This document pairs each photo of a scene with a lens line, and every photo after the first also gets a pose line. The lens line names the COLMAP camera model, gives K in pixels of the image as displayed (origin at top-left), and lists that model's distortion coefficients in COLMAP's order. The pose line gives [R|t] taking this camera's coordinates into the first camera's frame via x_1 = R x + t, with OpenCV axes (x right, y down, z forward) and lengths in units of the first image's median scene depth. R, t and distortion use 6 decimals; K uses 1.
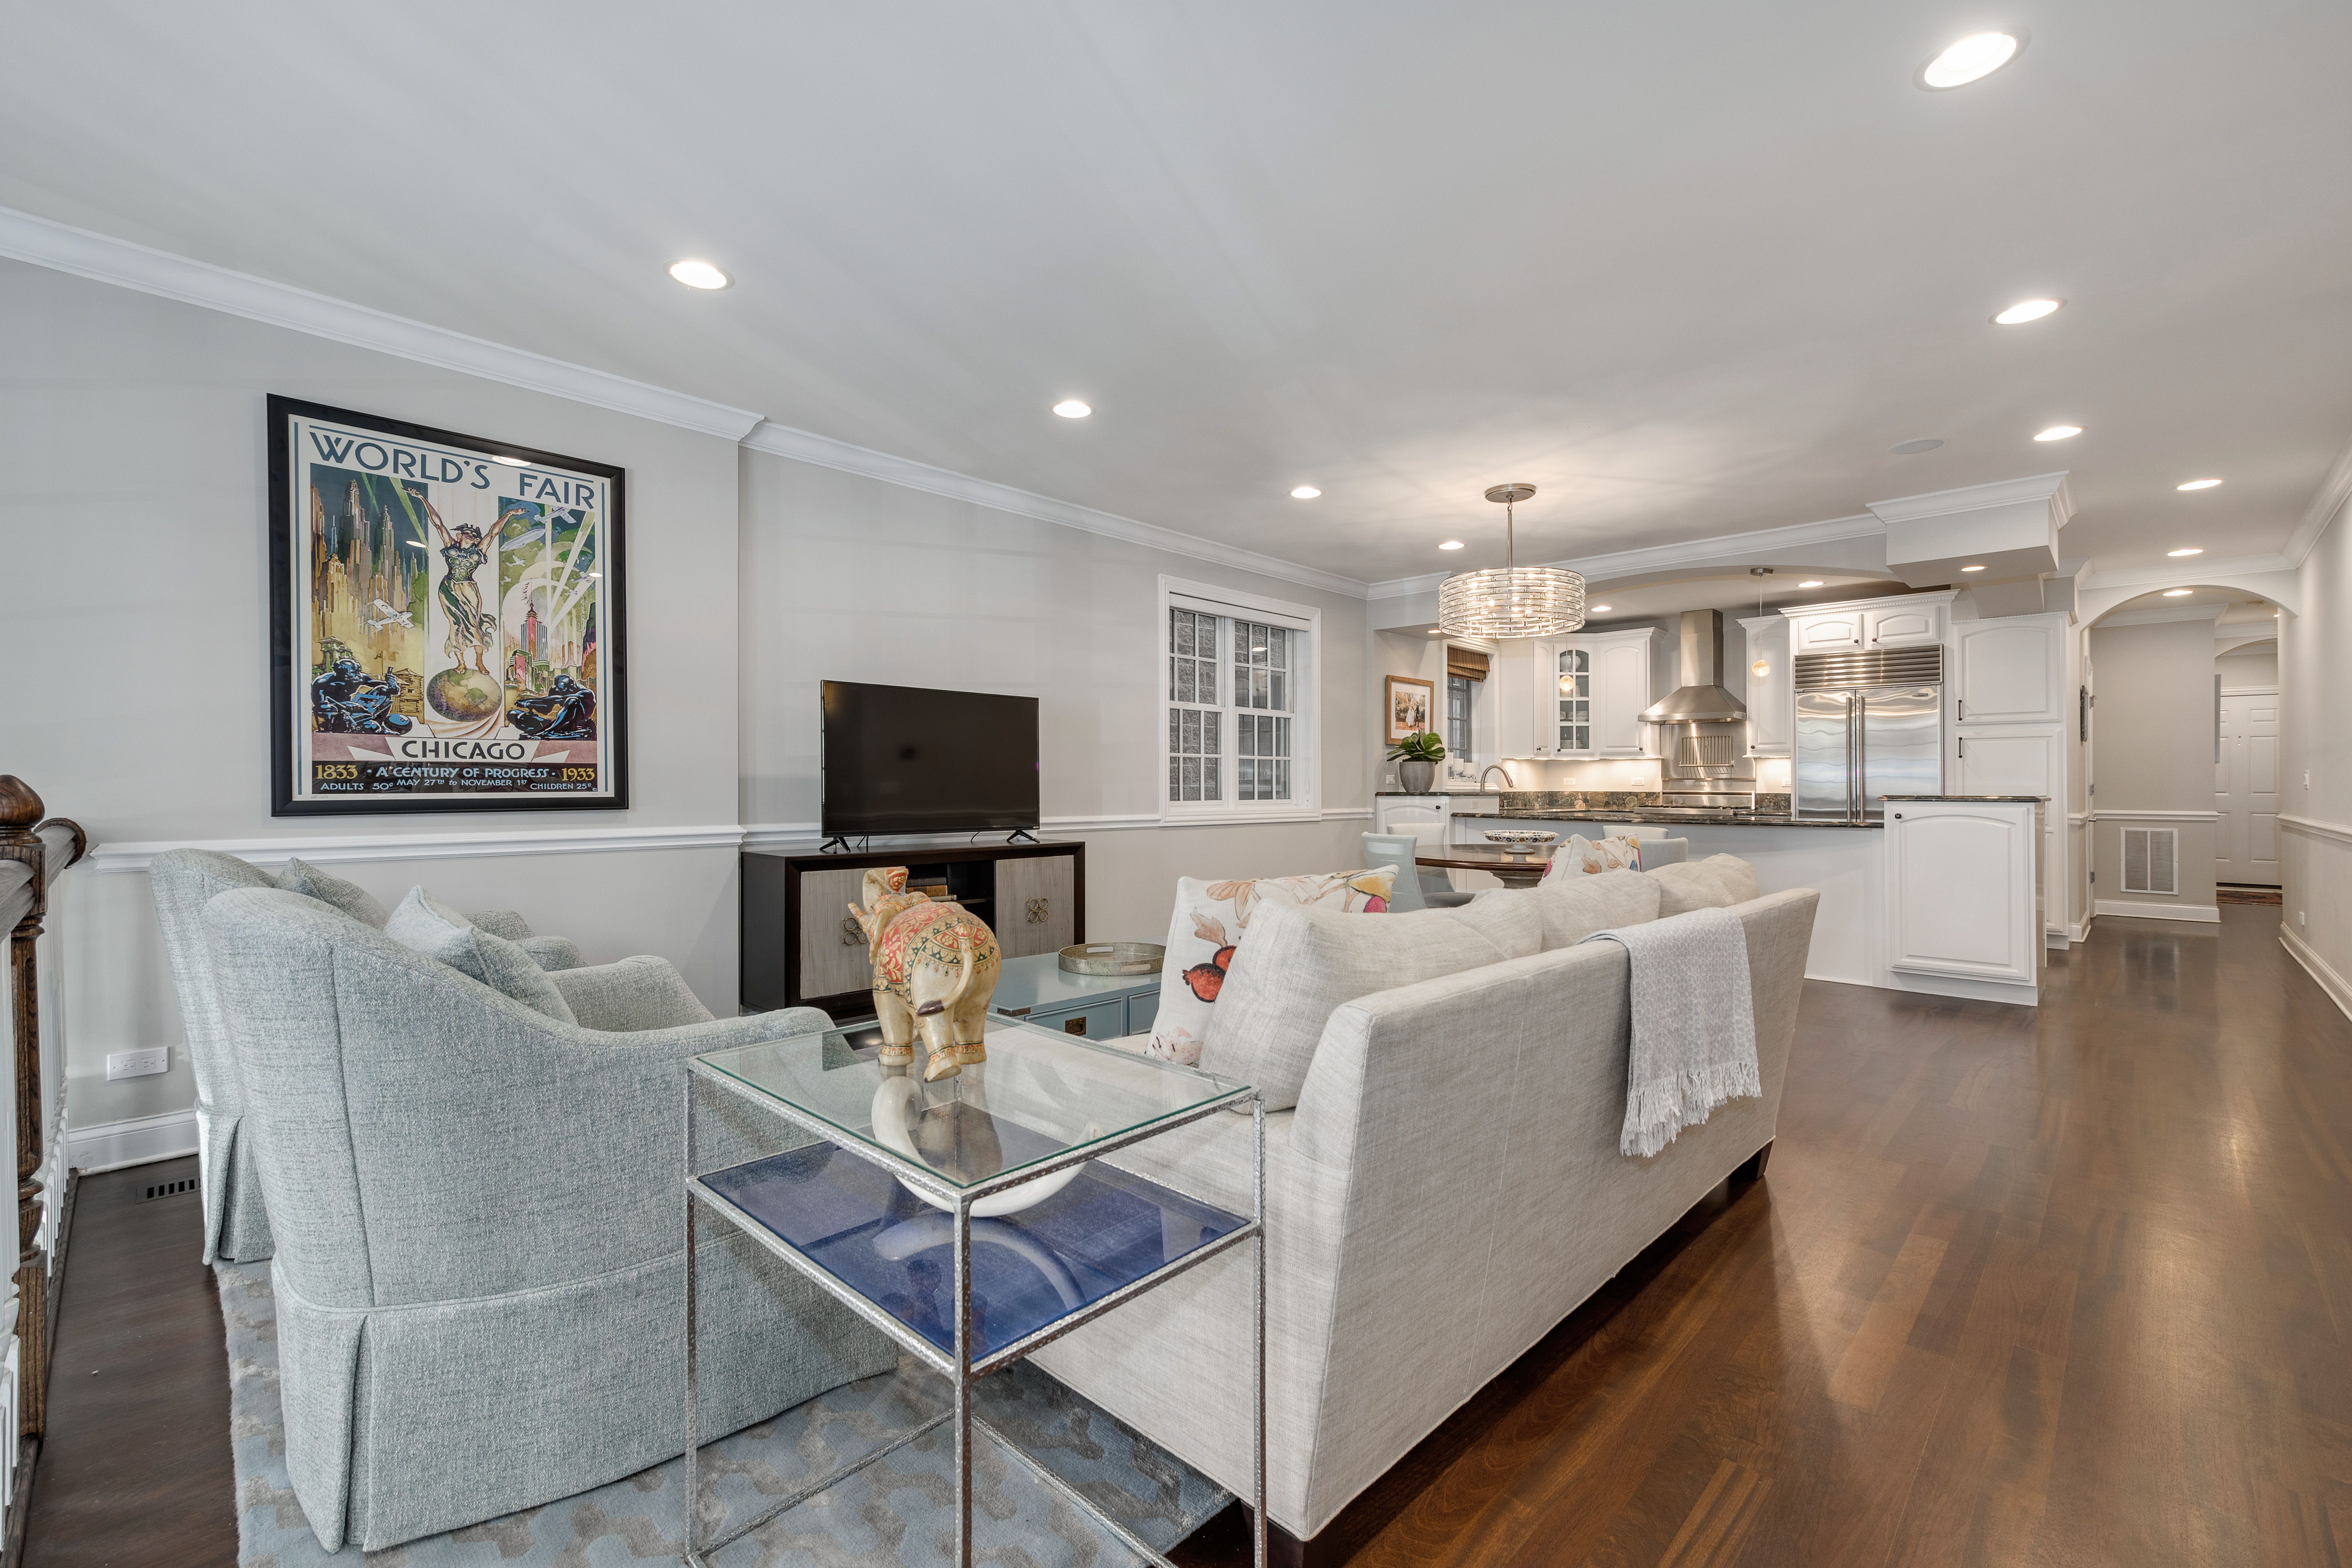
lens RADIAL K [[981.4, 0, 1185.6], [0, 981.4, 776.2], [0, 0, 1]] dist [0.009664, 0.000053]
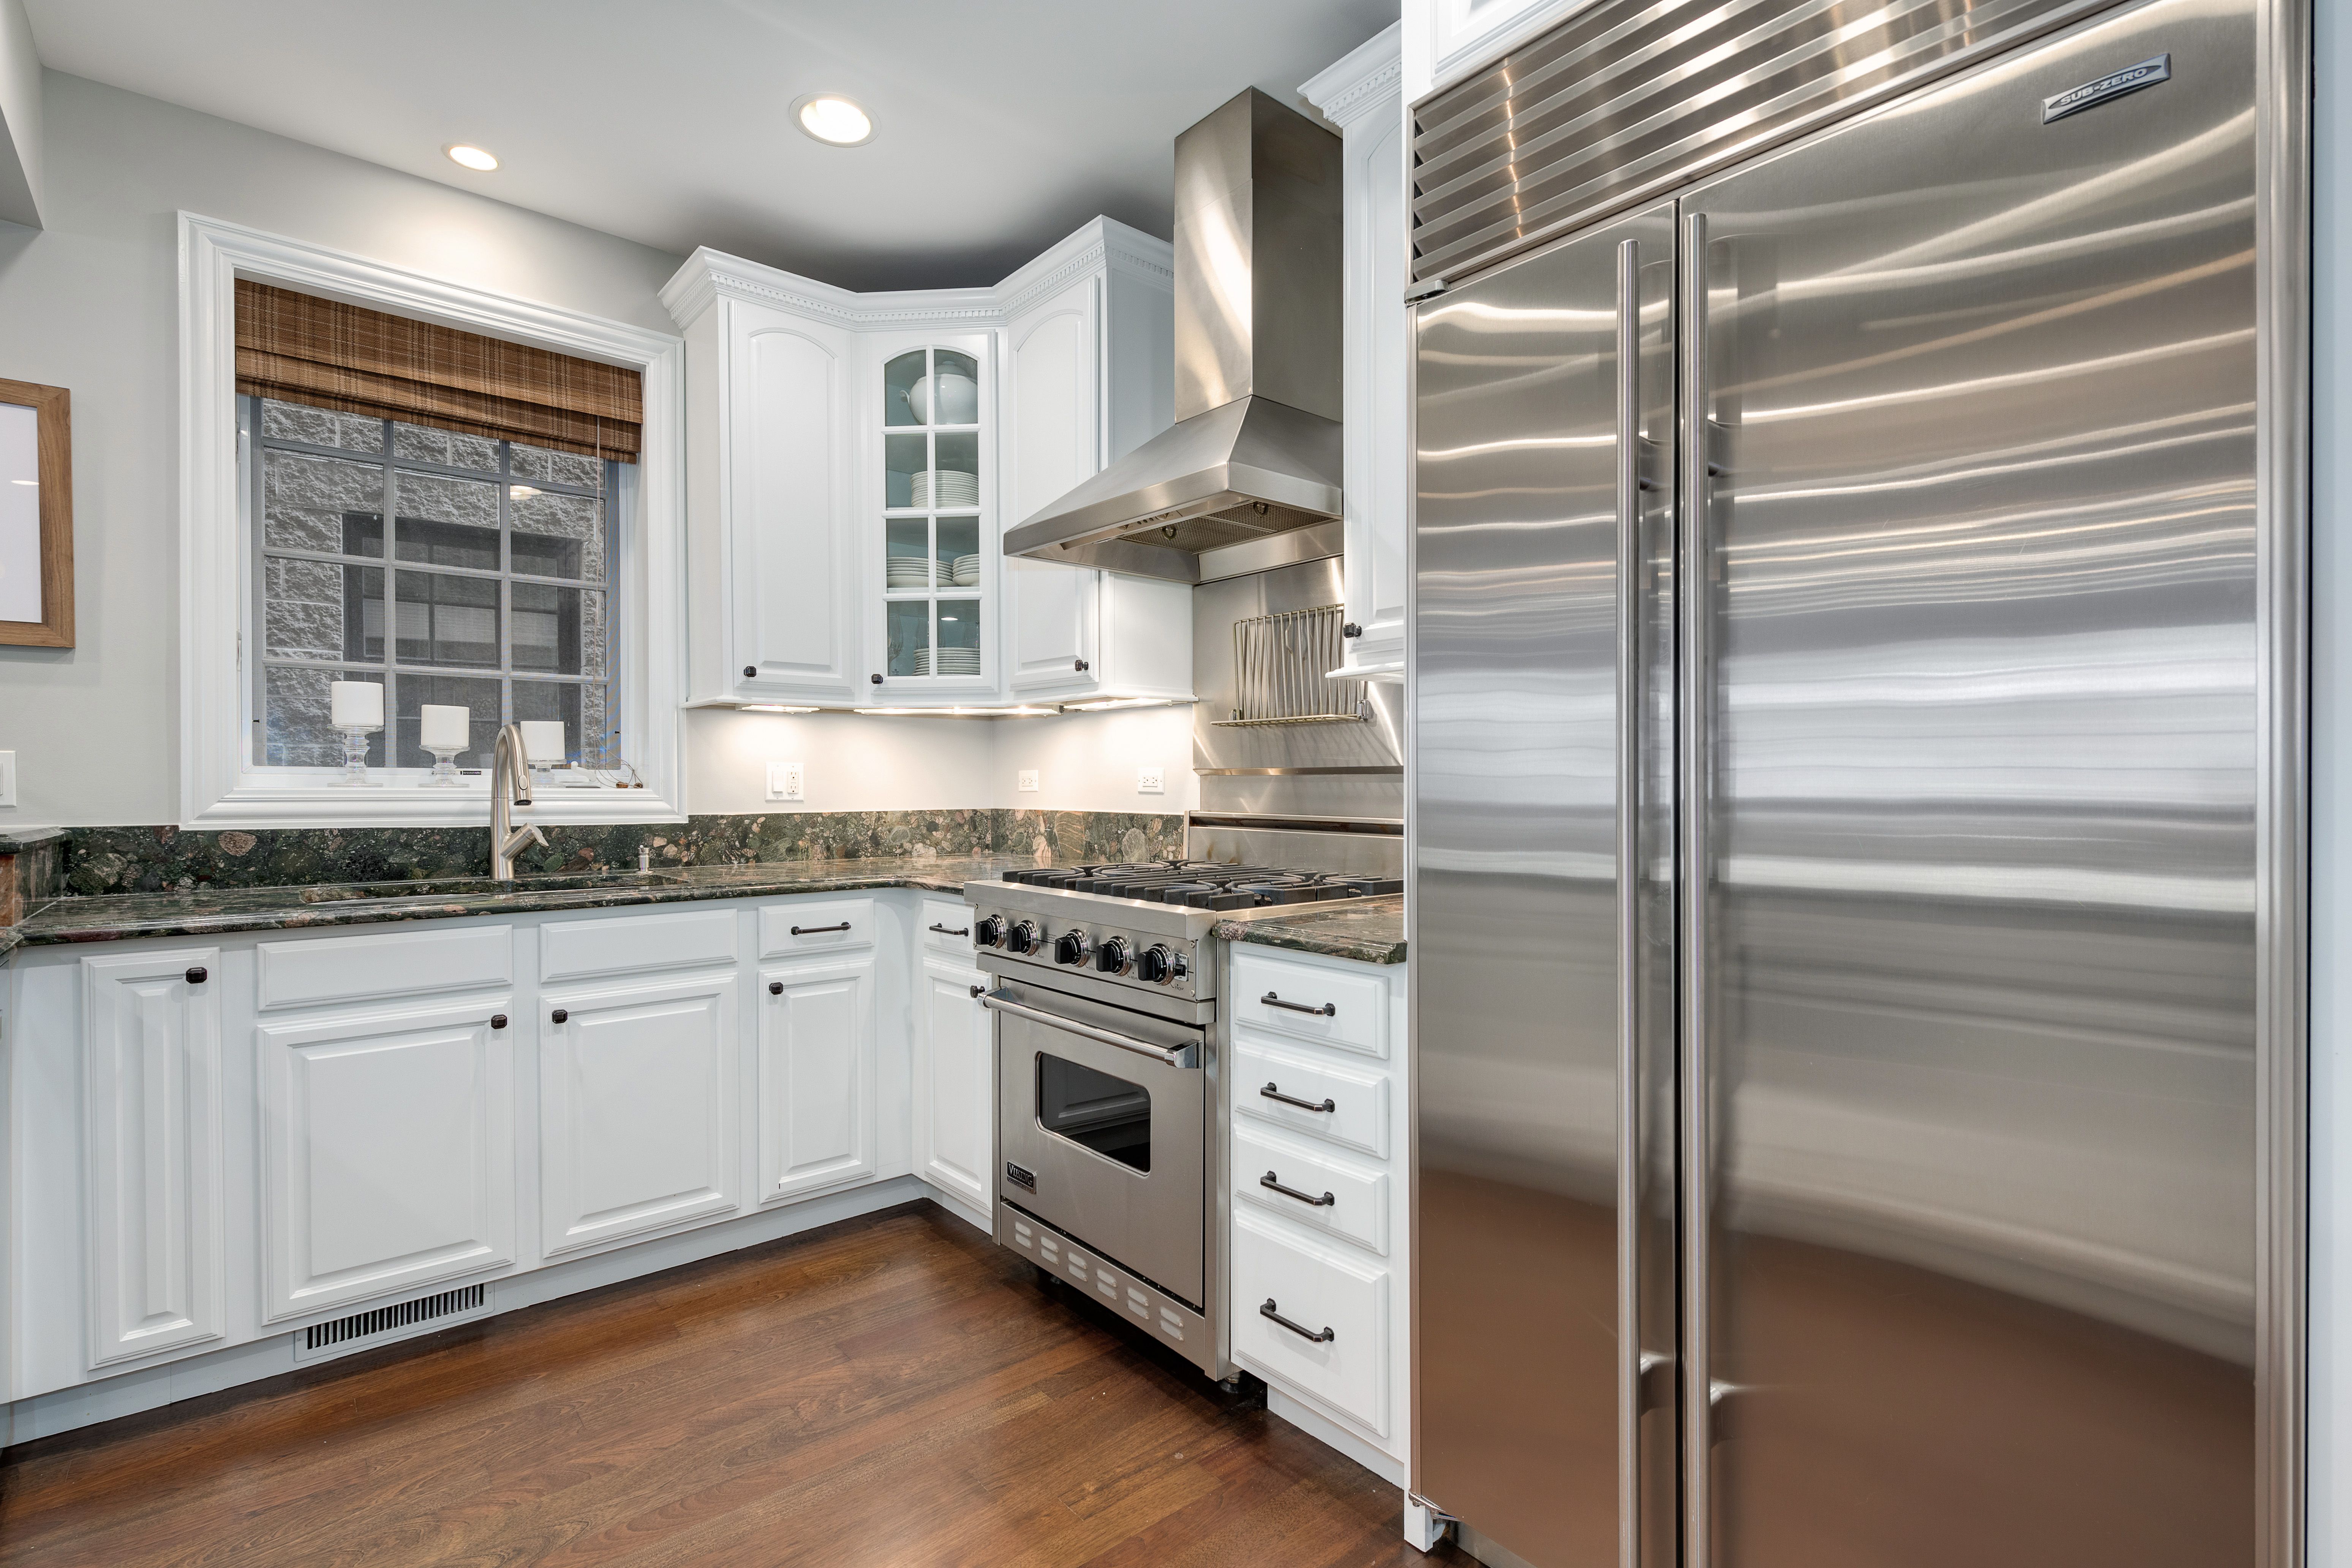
lens RADIAL K [[1086.3, 0, 1169.3], [0, 1086.3, 795.4], [0, 0, 1]] dist [0.002297, -0.002079]
pose [[0.994745, -0.002510, -0.102354, 0.866446], [0.004739, 0.999757, 0.021533, 0.004947], [0.102275, -0.021904, 0.994515, 1.151887]]
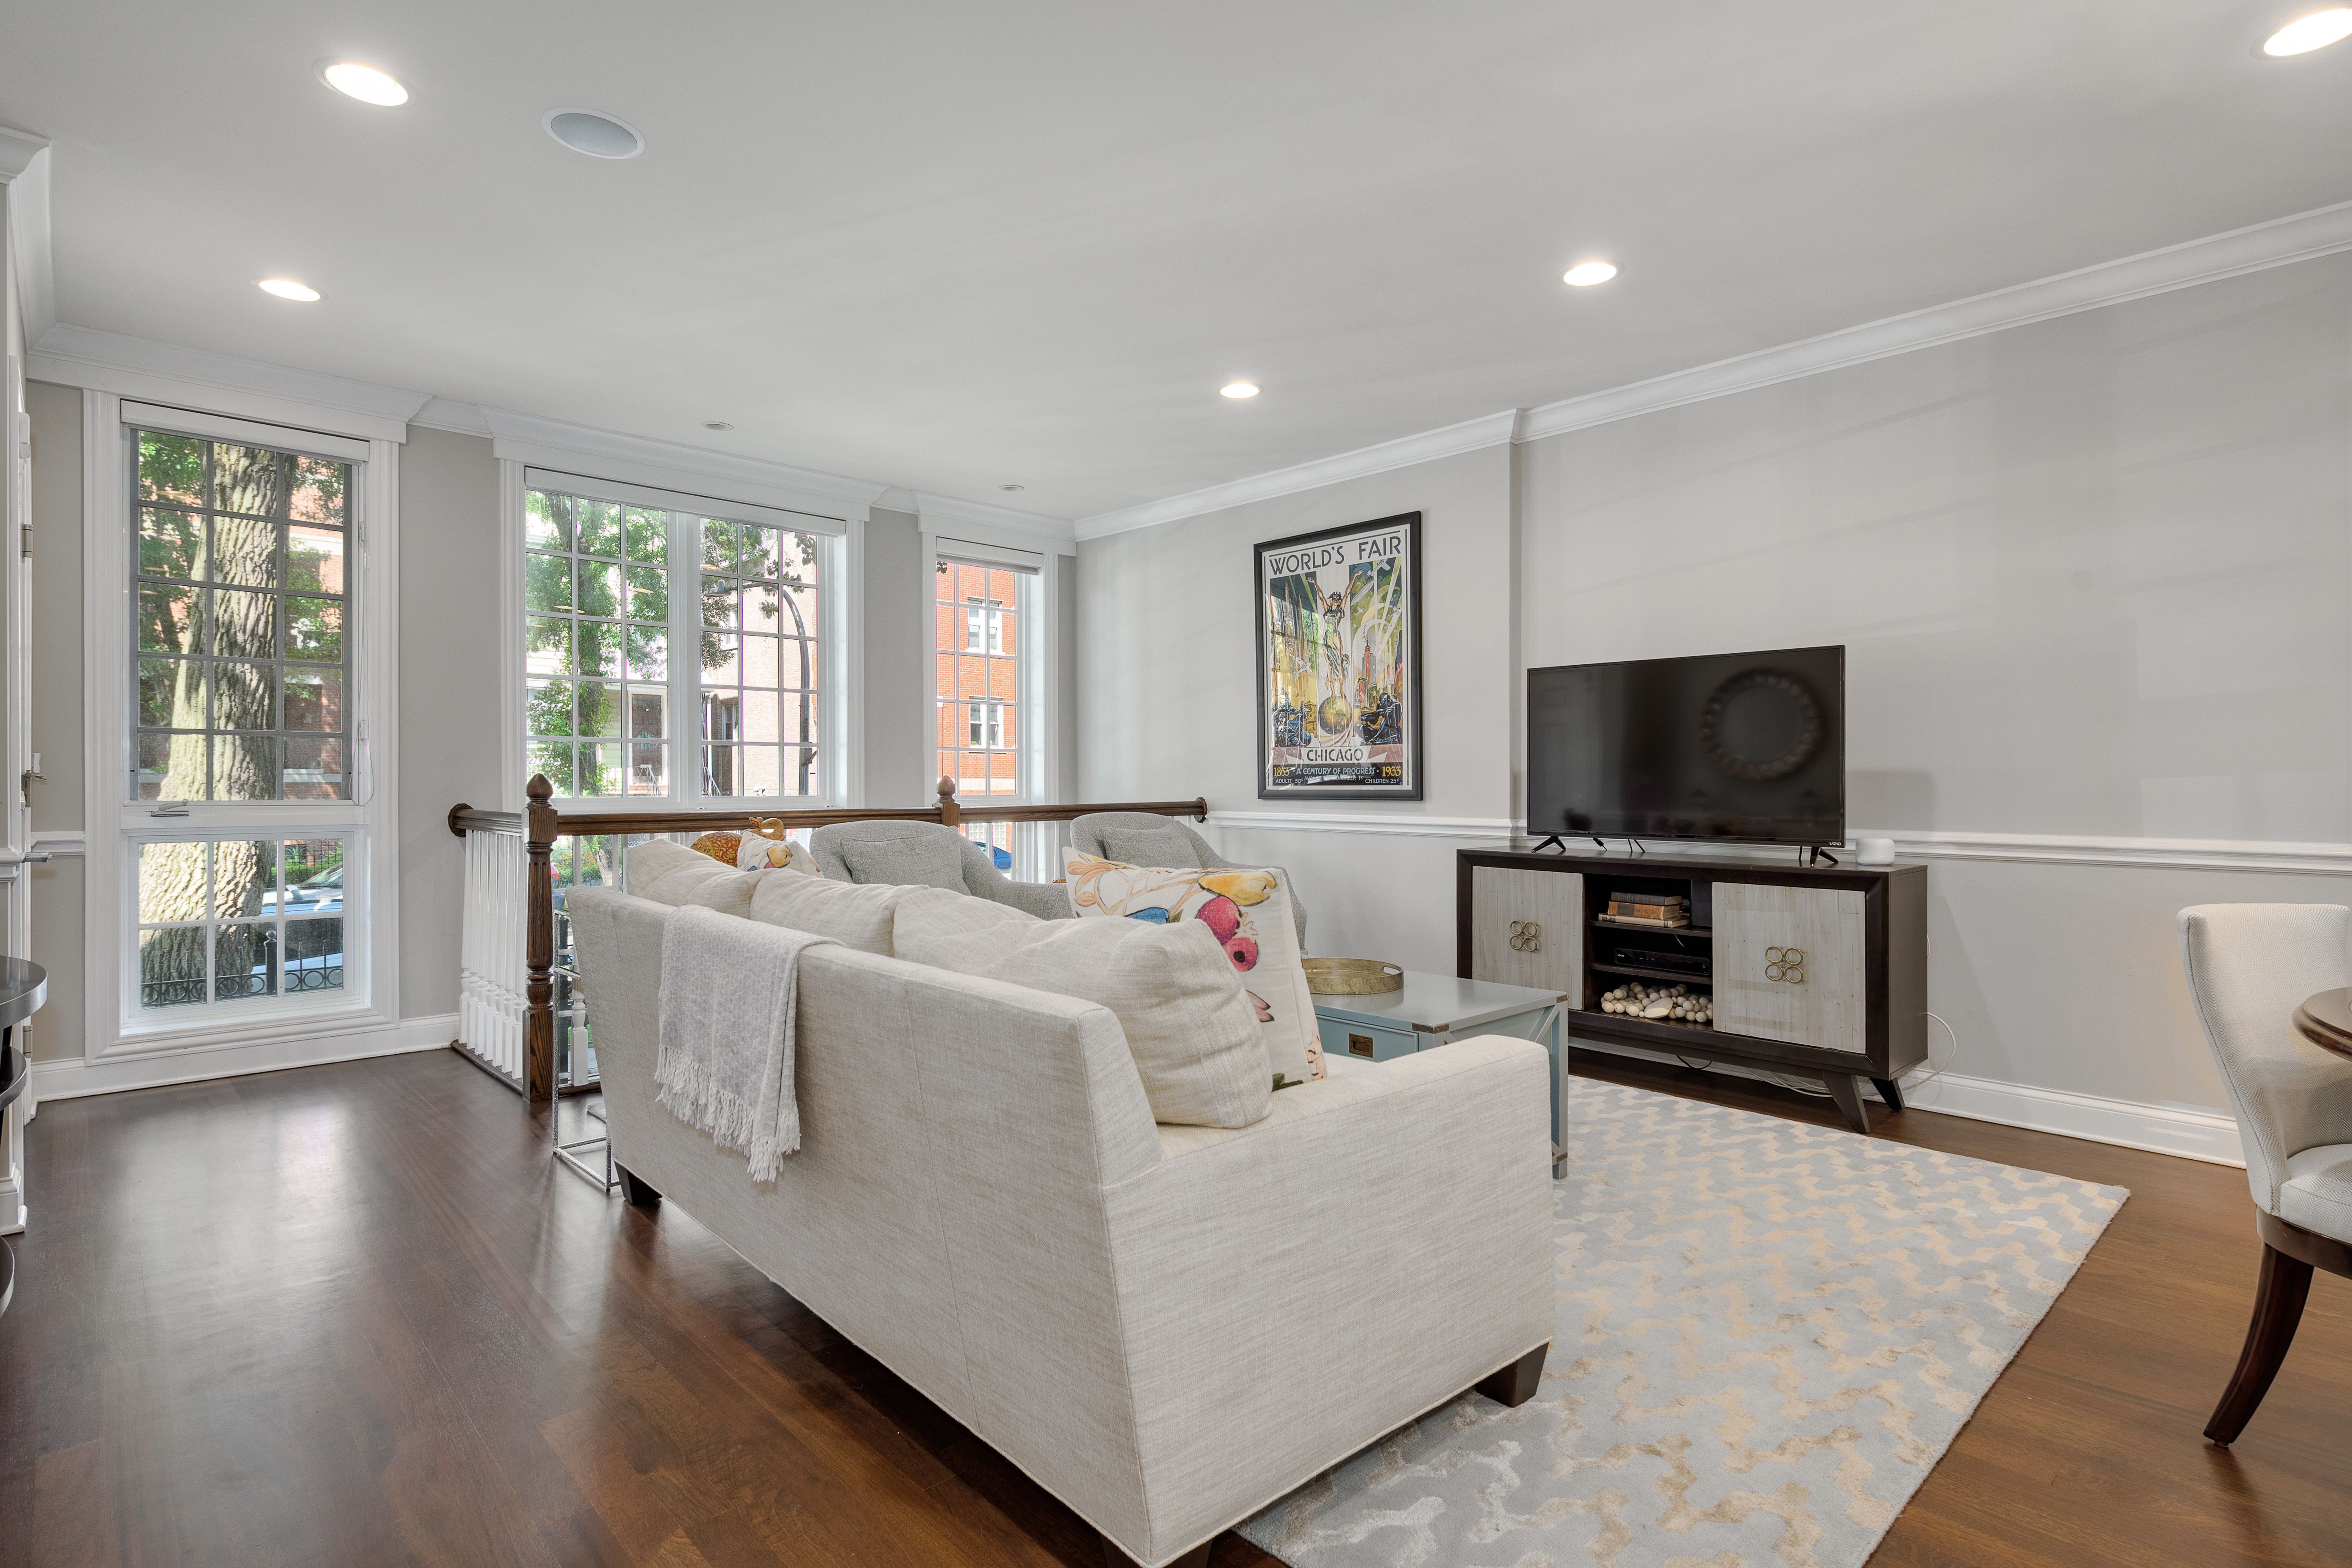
lens RADIAL K [[1160.3, 0, 1168.5], [0, 1160.3, 787.6], [0, 0, 1]] dist [0.003580, -0.000313]
pose [[-0.048129, 0.004358, -0.998832, 0.590837], [0.007718, 0.999962, 0.003991, 0.007234], [0.998811, -0.007517, -0.048160, 0.545670]]
